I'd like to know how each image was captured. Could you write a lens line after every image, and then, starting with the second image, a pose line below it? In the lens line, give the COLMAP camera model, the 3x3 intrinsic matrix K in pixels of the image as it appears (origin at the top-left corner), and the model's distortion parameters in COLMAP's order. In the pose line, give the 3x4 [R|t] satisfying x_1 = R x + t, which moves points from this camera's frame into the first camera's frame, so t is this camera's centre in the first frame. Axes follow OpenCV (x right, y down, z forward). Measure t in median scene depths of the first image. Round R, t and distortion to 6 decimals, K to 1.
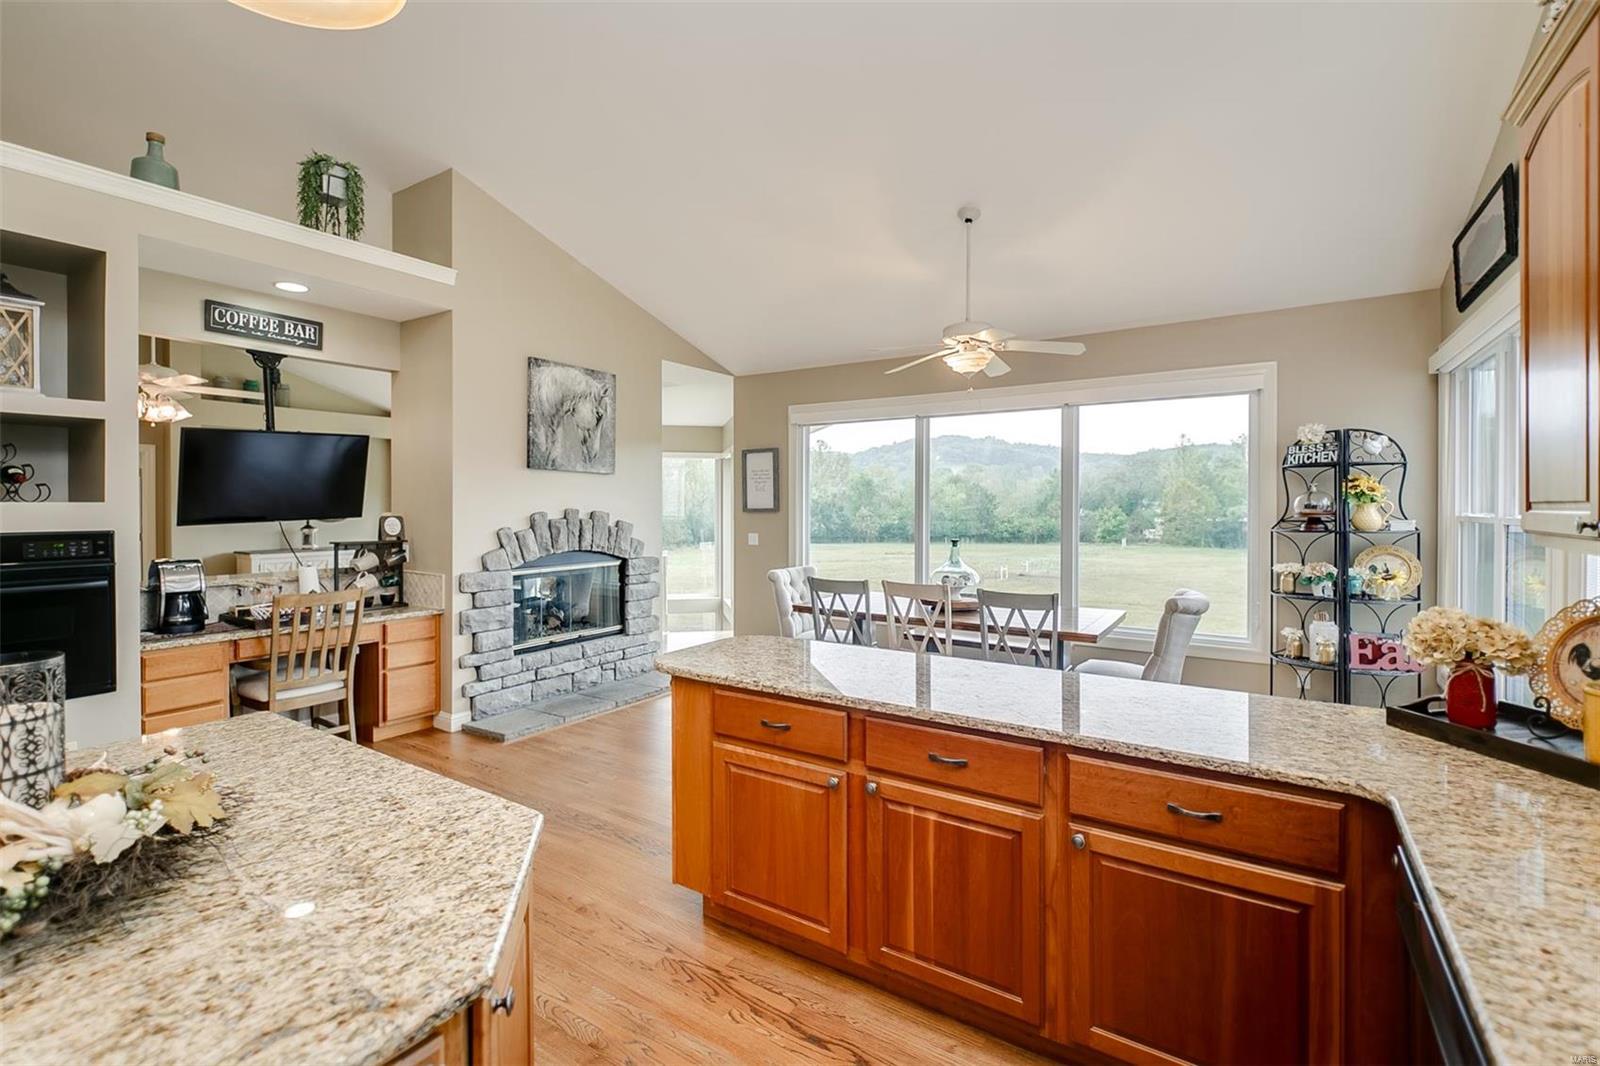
lens RADIAL K [[717.9, 0, 793.3], [0, 717.9, 503.1], [0, 0, 1]] dist [-0.003196, -0.000260]
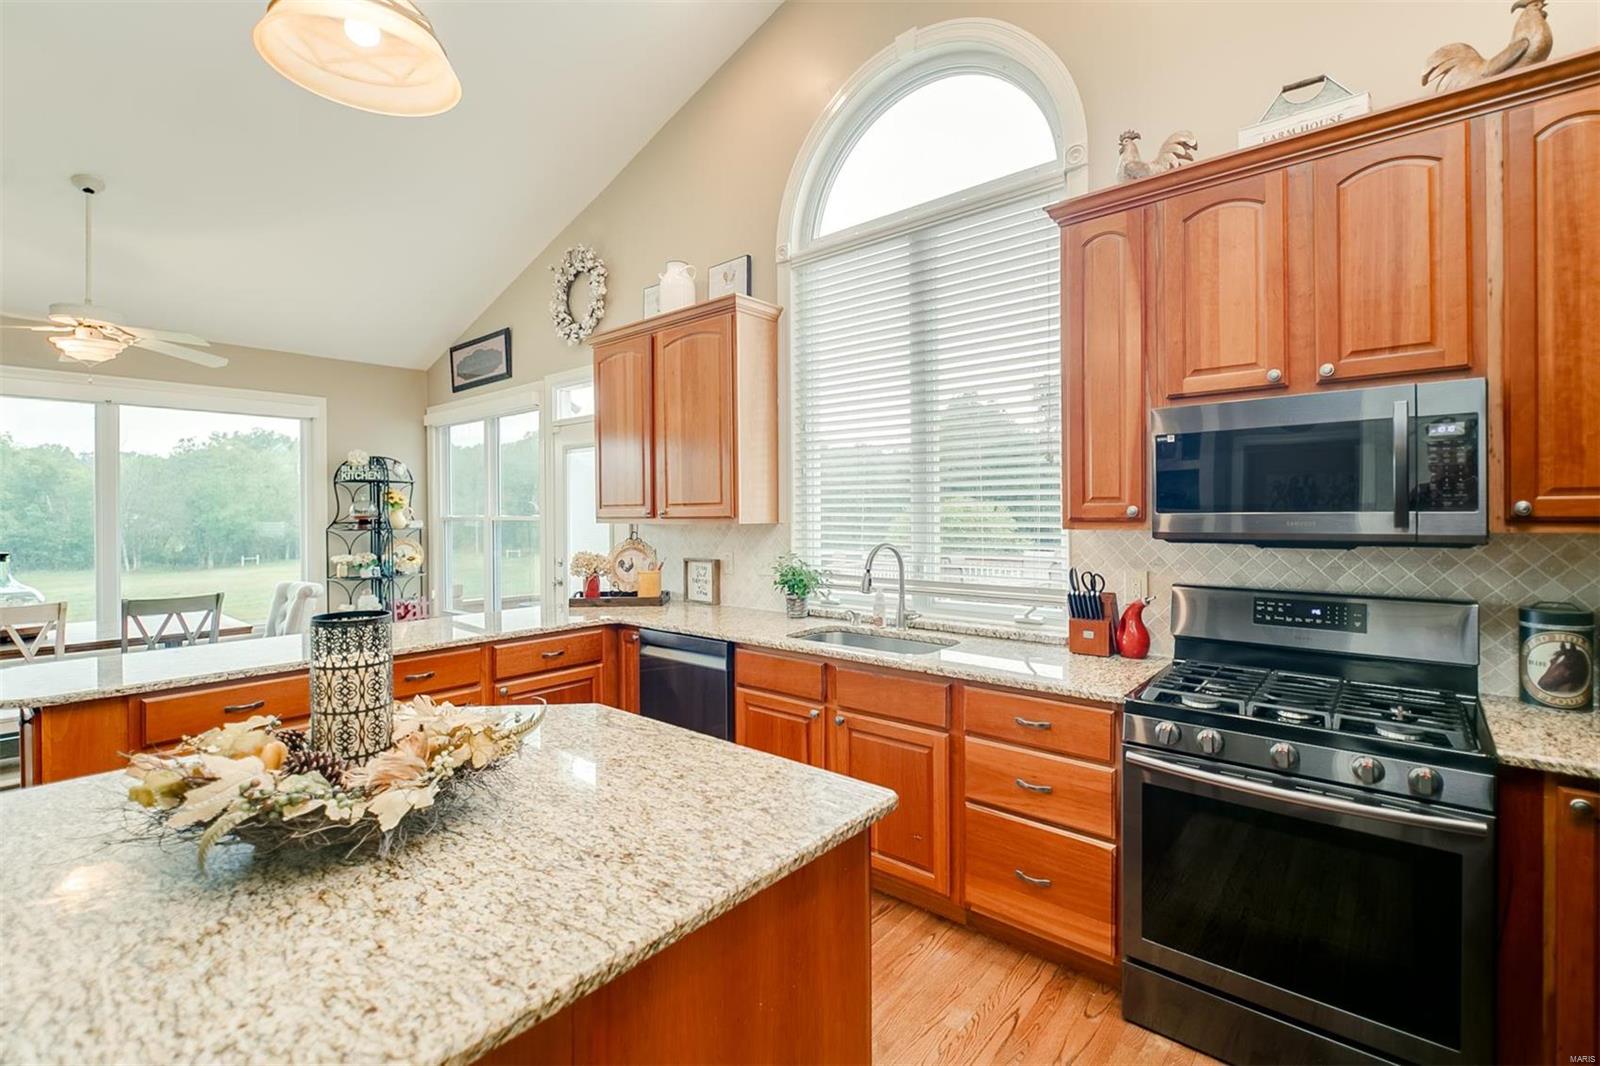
lens RADIAL K [[717.9, 0, 801.3], [0, 717.9, 520.0], [0, 0, 1]] dist [-0.003196, -0.000260]
pose [[0.117248, -0.013586, 0.993010, -0.535475], [0.006467, 0.999896, 0.012917, 0.008991], [-0.993082, 0.004908, 0.117323, 0.018169]]
